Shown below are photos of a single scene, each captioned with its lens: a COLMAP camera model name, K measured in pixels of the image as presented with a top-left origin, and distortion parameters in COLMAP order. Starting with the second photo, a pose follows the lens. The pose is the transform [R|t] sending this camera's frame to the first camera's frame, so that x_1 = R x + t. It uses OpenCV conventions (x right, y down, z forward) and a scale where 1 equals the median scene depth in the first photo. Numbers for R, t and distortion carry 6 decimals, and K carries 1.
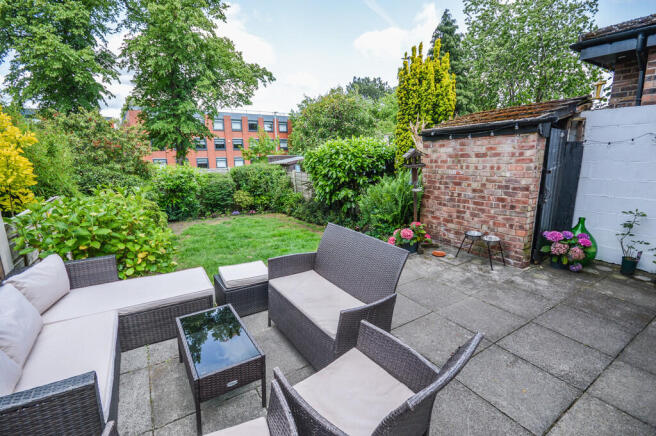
lens RADIAL K [[310.1, 0, 328.0], [0, 310.1, 218.0], [0, 0, 1]] dist [0.001419, -0.001799]
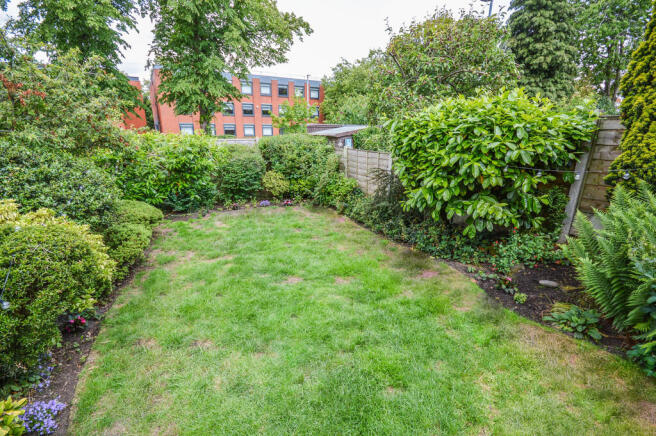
lens RADIAL K [[317.5, 0, 328.0], [0, 317.5, 218.0], [0, 0, 1]] dist [0.024565, 0.000199]
pose [[0.995073, 0.059362, -0.079415, -0.034554], [-0.052498, 0.994920, 0.085891, -0.020799], [0.084111, -0.081298, 0.993134, 0.104837]]
